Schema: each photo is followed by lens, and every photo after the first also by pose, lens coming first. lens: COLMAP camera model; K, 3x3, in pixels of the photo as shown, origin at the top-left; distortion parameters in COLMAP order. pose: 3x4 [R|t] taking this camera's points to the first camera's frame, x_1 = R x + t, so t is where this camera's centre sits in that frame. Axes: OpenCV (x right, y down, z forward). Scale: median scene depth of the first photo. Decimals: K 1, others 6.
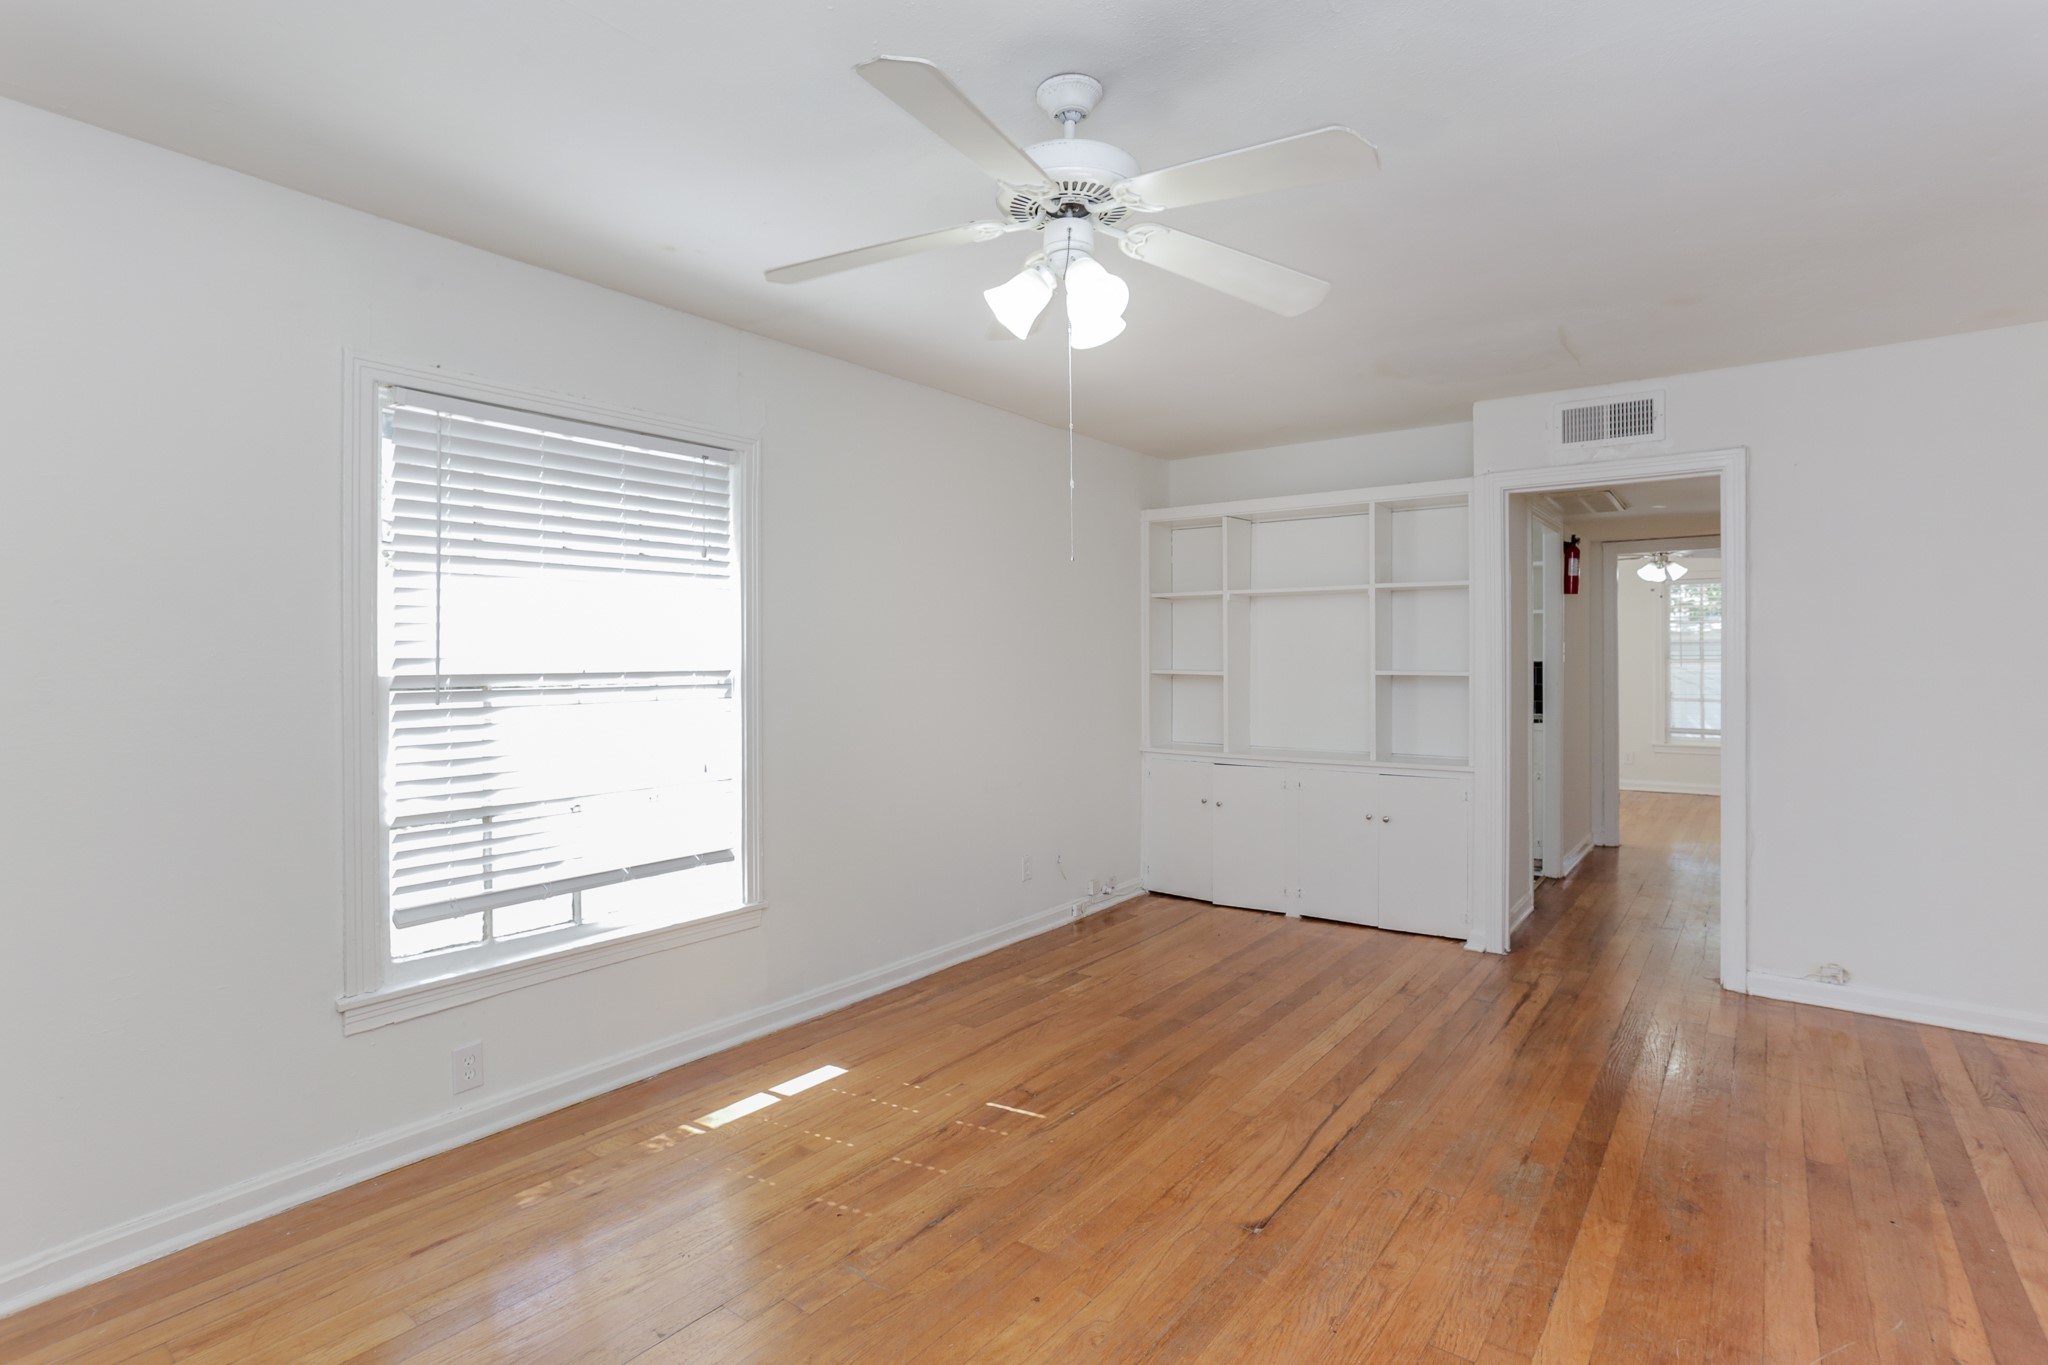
lens RADIAL K [[1003.3, 0, 1018.1], [0, 1003.3, 662.1], [0, 0, 1]] dist [-0.047666, 0.028202]
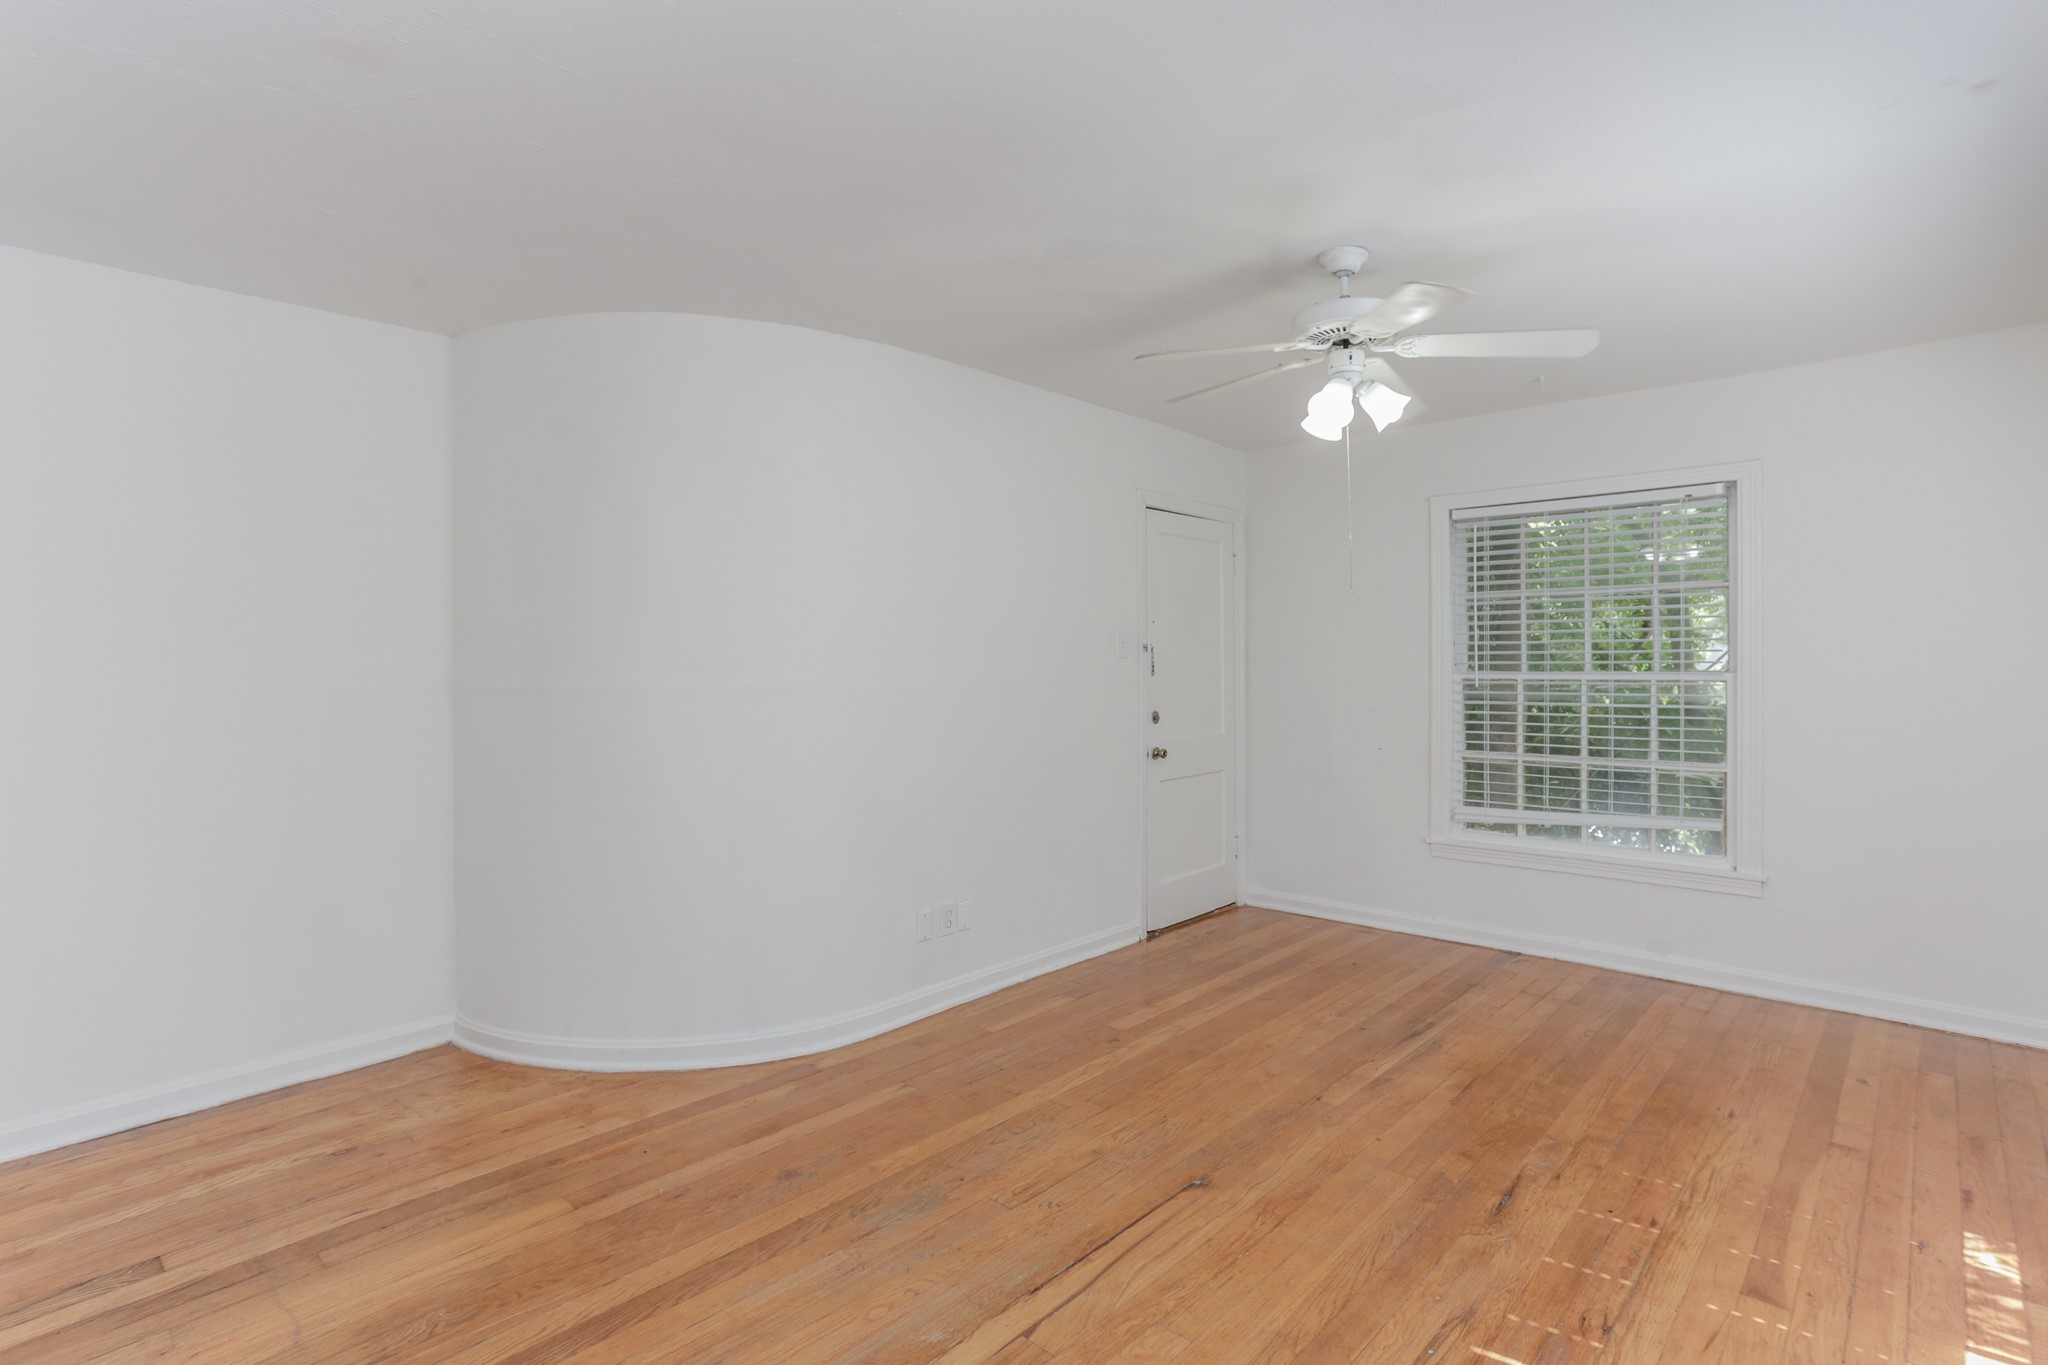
lens RADIAL K [[1003.3, 0, 1018.1], [0, 1003.3, 662.1], [0, 0, 1]] dist [-0.047666, 0.028202]
pose [[-0.995306, 0.007938, 0.096455, 0.233820], [0.008251, 0.999962, 0.002842, -0.007740], [-0.096429, 0.003624, -0.995333, 1.501555]]
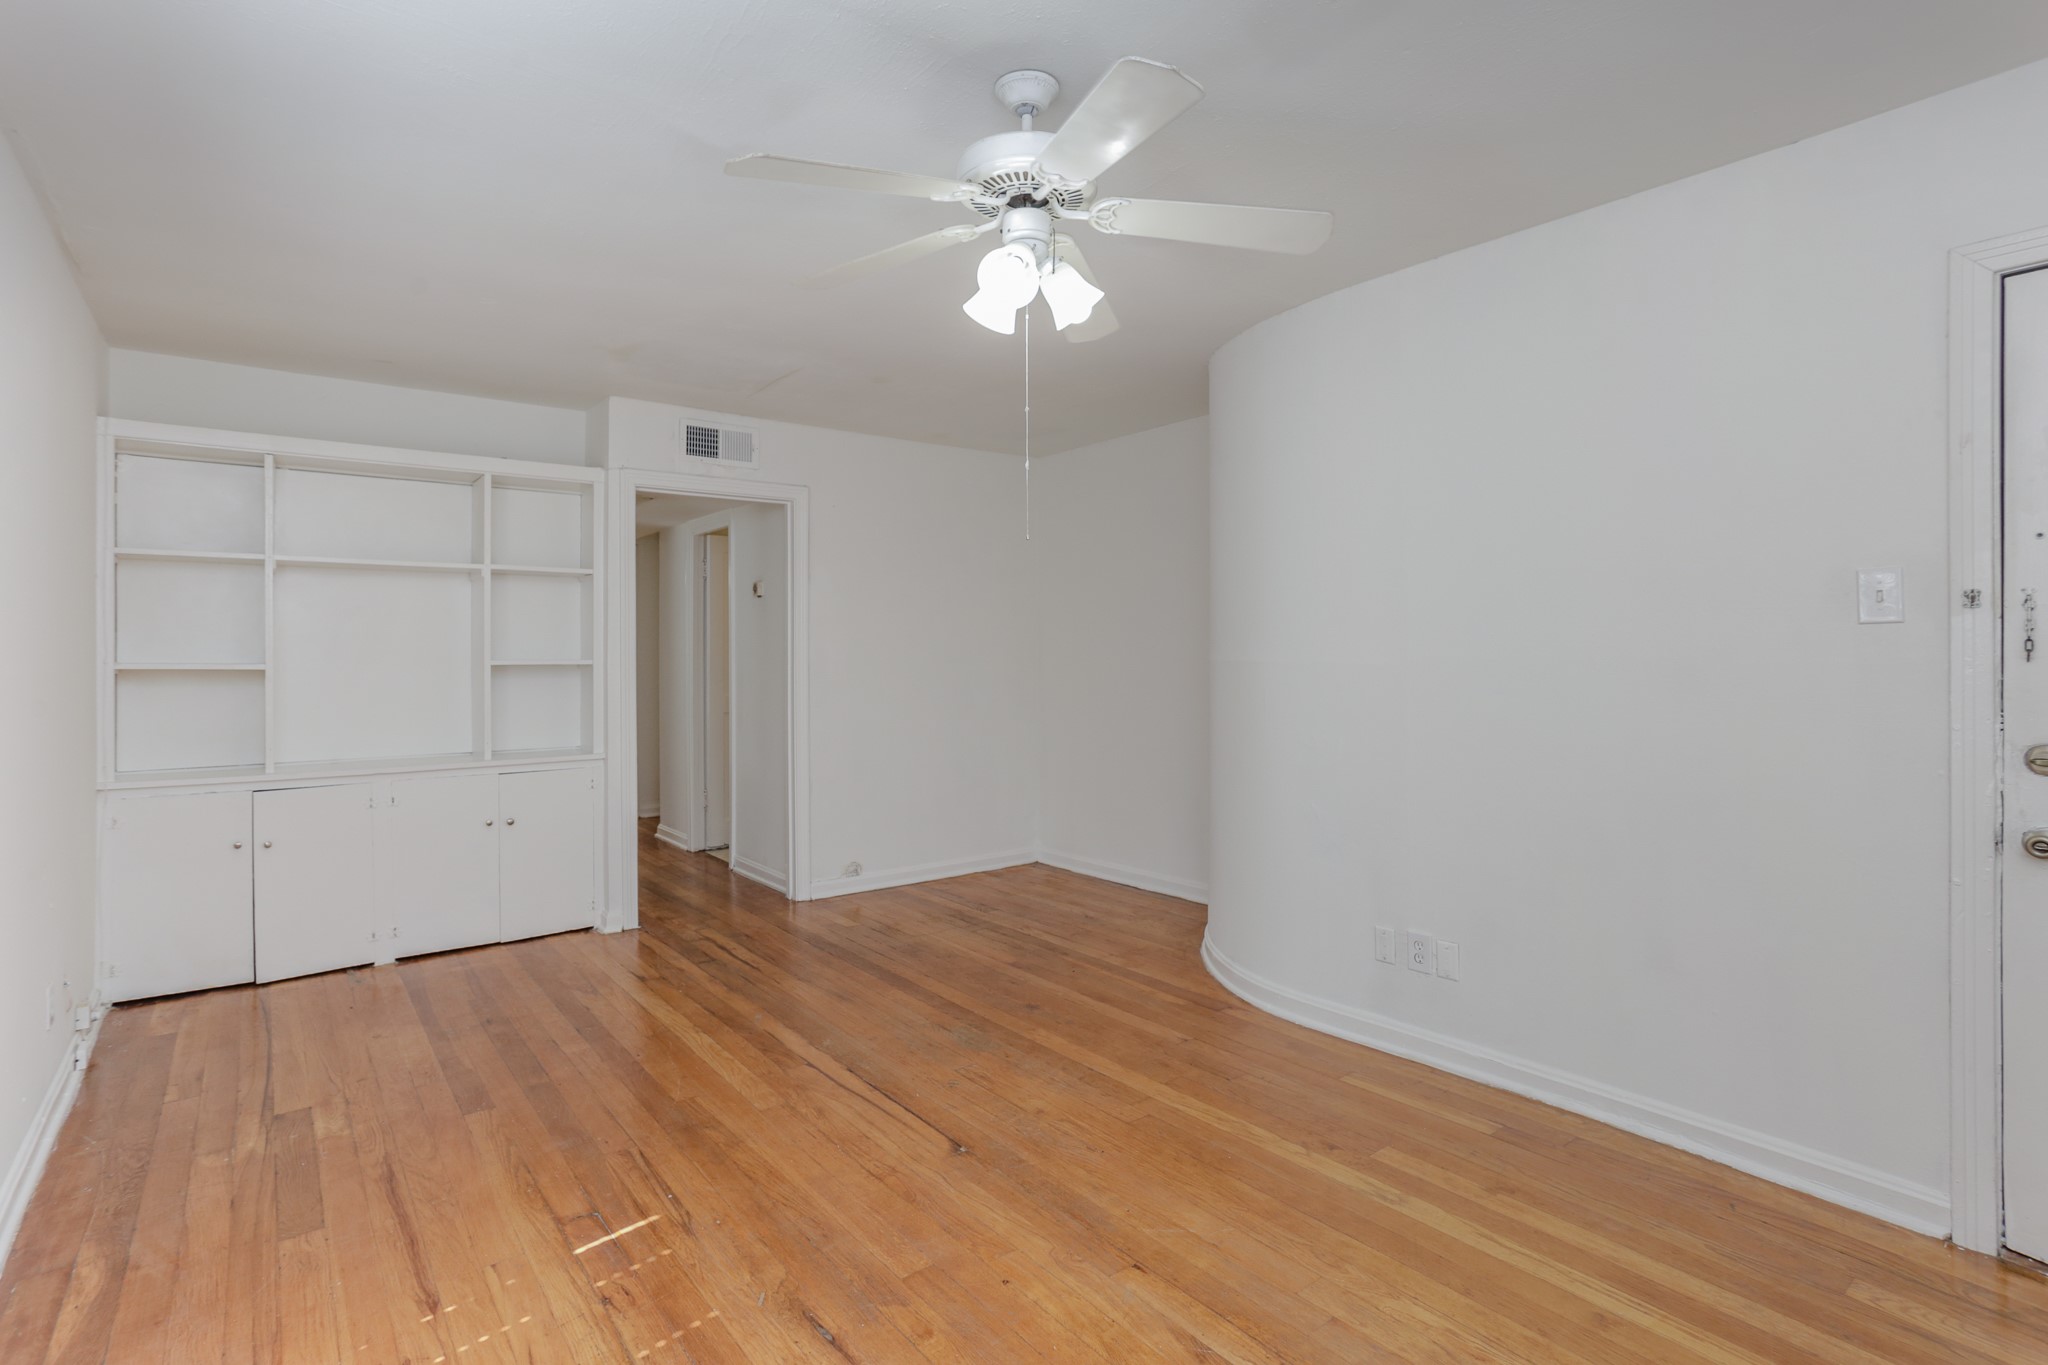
lens RADIAL K [[1003.3, 0, 1018.1], [0, 1003.3, 662.1], [0, 0, 1]] dist [-0.047666, 0.028202]
pose [[0.246419, -0.006440, 0.969142, -0.588907], [0.005651, 0.999970, 0.005208, 0.011882], [-0.969147, 0.004193, 0.246448, 0.467520]]
